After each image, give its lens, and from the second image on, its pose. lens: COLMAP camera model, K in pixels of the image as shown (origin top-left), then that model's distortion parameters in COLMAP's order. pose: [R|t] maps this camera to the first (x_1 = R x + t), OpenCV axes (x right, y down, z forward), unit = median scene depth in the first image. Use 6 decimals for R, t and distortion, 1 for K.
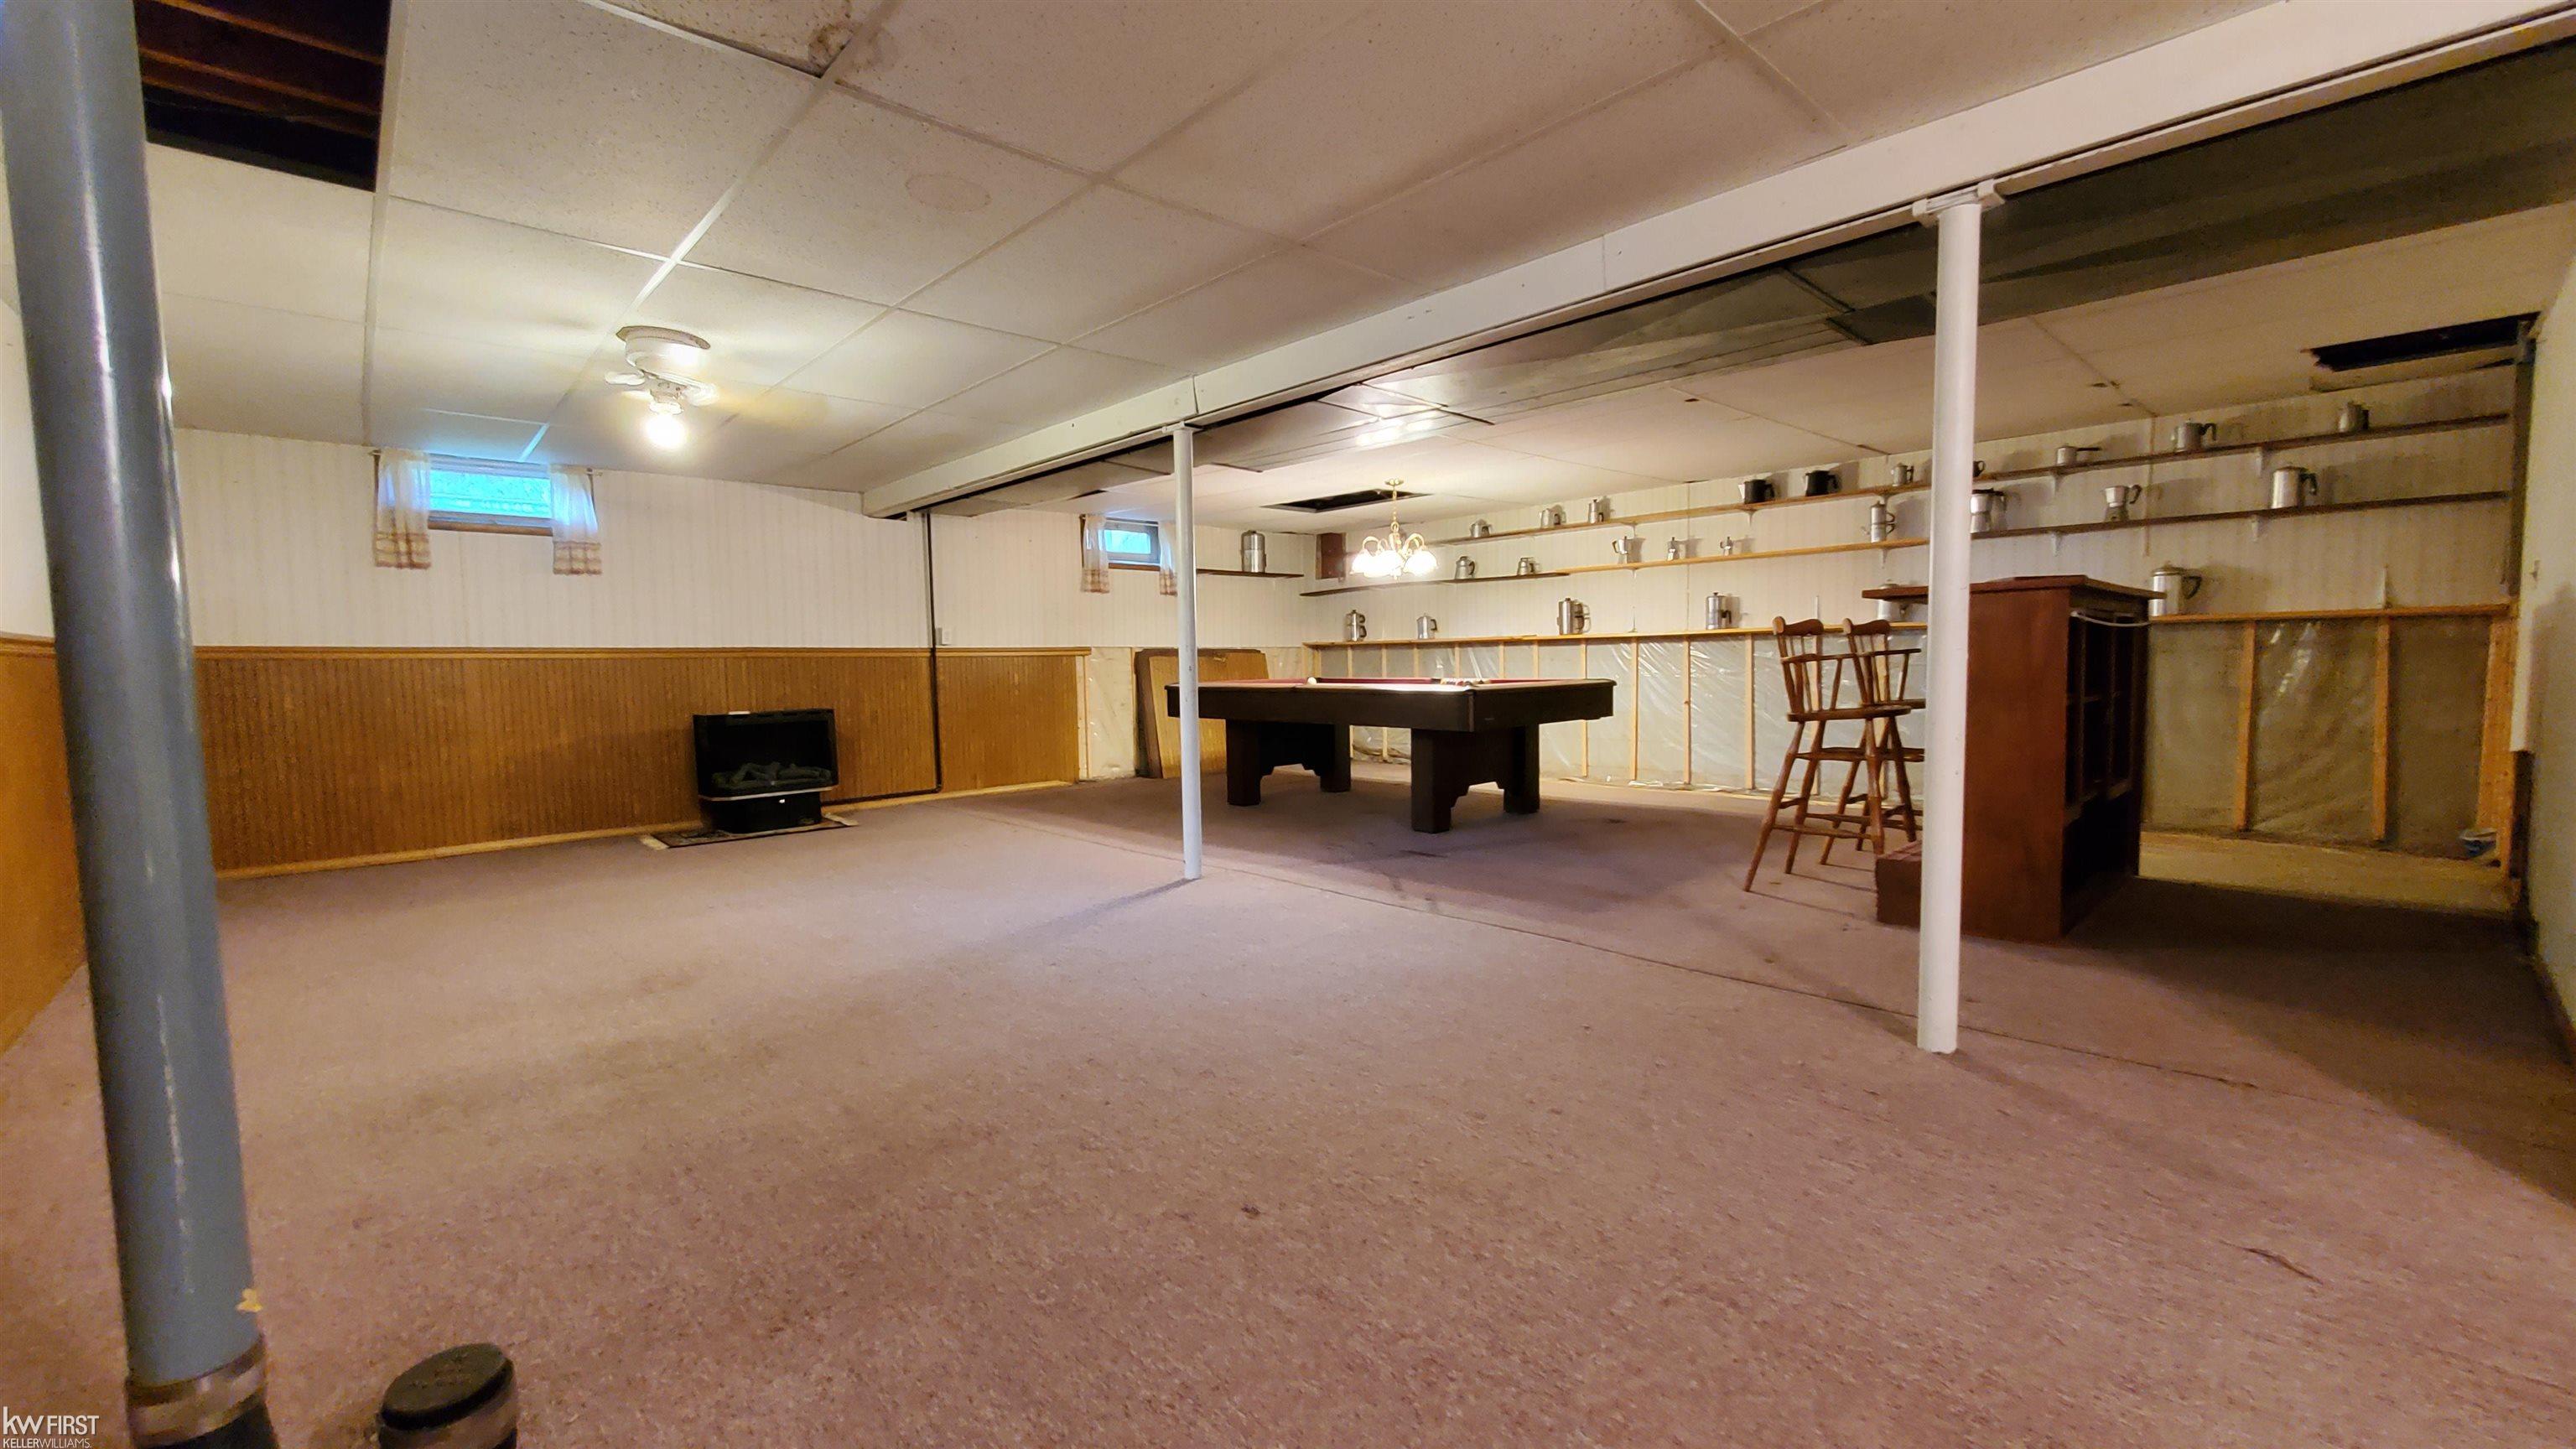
lens RADIAL K [[1019.4, 0, 1297.3], [0, 1019.4, 733.0], [0, 0, 1]] dist [0.001409, -0.000002]
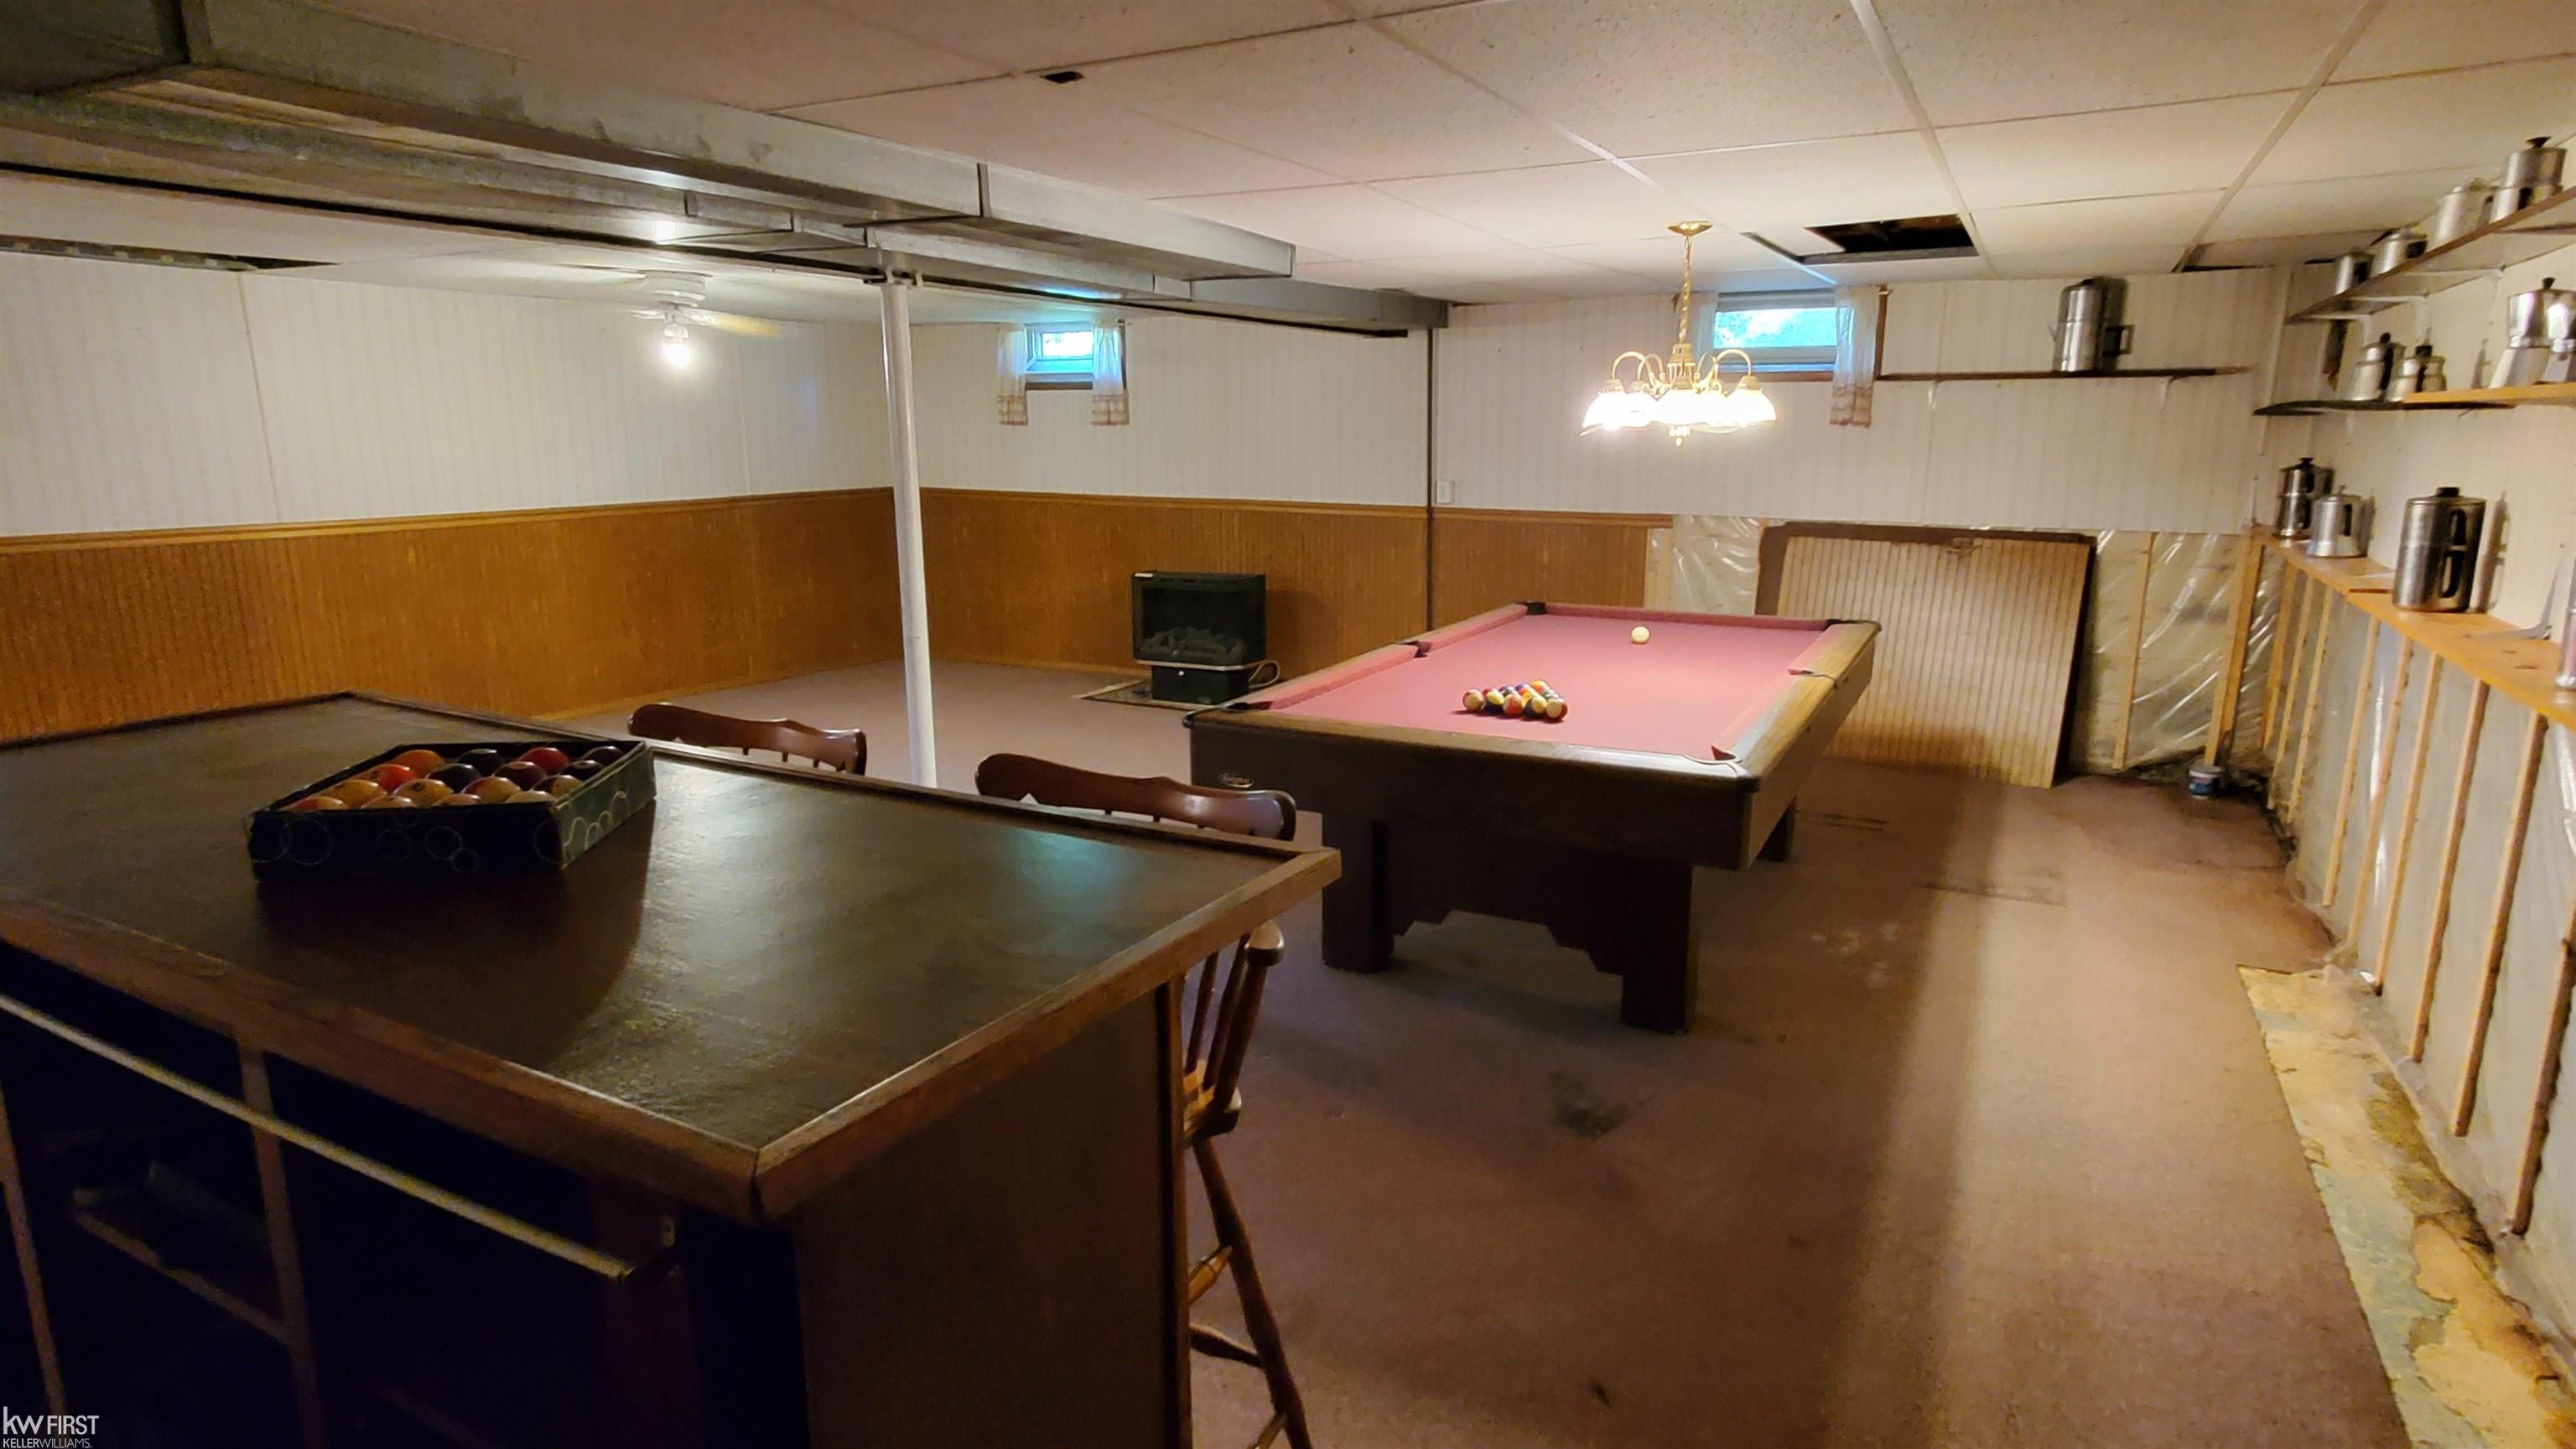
lens RADIAL K [[1326.5, 0, 1288.0], [0, 1326.5, 724.5], [0, 0, 1]] dist [0.000971, 0.000043]
pose [[0.321979, 0.215221, -0.921959, 0.649388], [-0.077851, 0.976539, 0.200774, -0.137550], [0.943540, 0.007130, 0.331181, 0.692270]]
